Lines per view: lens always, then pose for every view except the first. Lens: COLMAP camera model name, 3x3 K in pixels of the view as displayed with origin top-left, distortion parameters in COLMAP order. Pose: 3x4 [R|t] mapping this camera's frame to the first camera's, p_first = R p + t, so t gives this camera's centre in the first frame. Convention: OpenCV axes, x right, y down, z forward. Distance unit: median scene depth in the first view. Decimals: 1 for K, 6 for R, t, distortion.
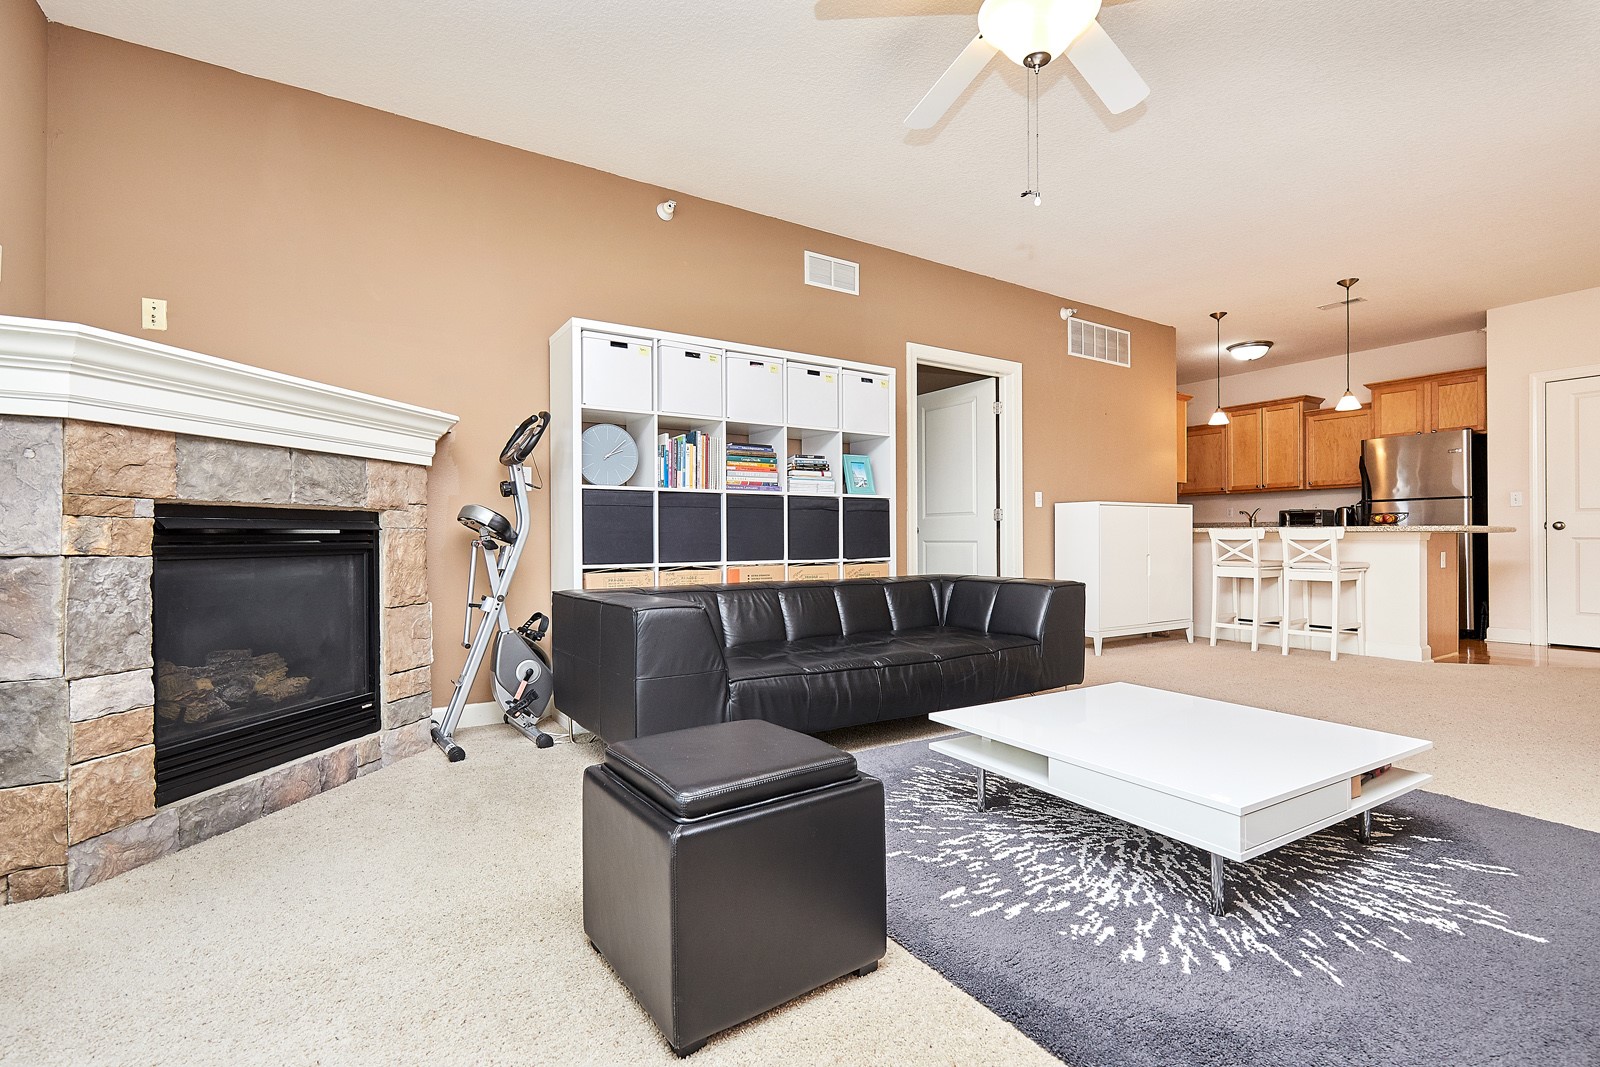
lens RADIAL K [[745.1, 0, 792.1], [0, 745.1, 538.7], [0, 0, 1]] dist [0.010293, -0.005101]
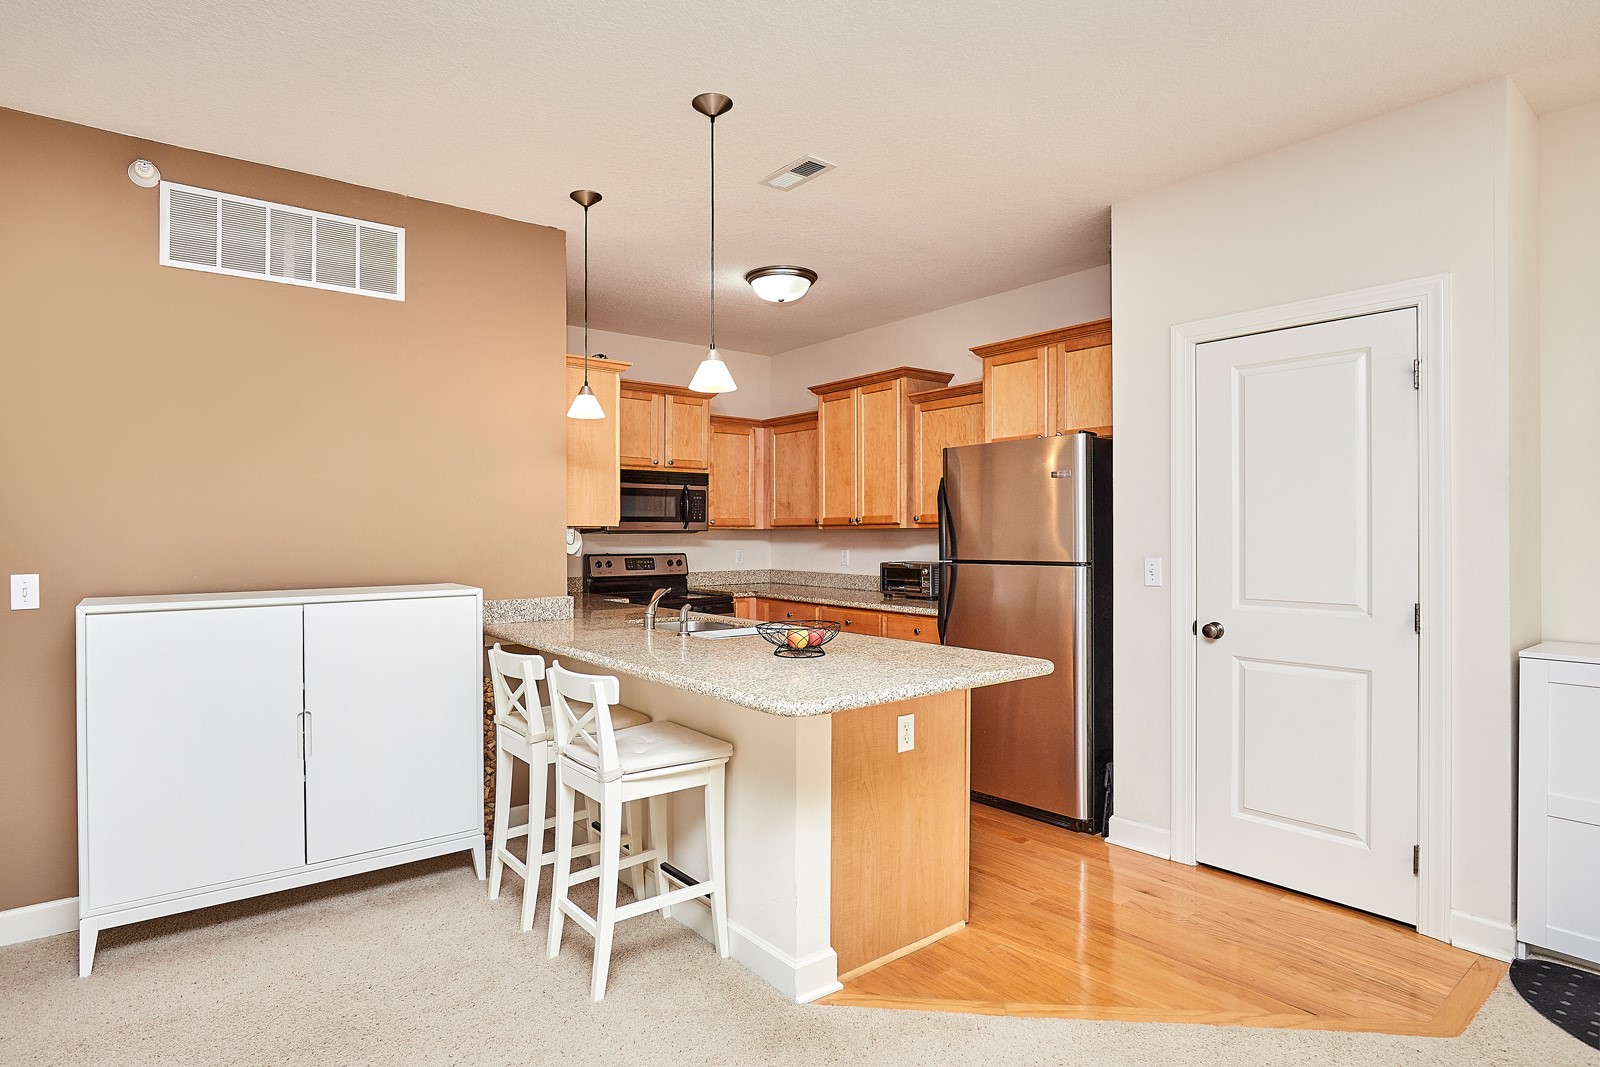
lens RADIAL K [[856.8, 0, 763.3], [0, 856.8, 528.8], [0, 0, 1]] dist [-0.005054, -0.001168]
pose [[0.997851, 0.001970, 0.065488, 1.103844], [-0.002089, 0.999996, 0.001752, -0.138920], [-0.065484, -0.001885, 0.997852, 0.719881]]
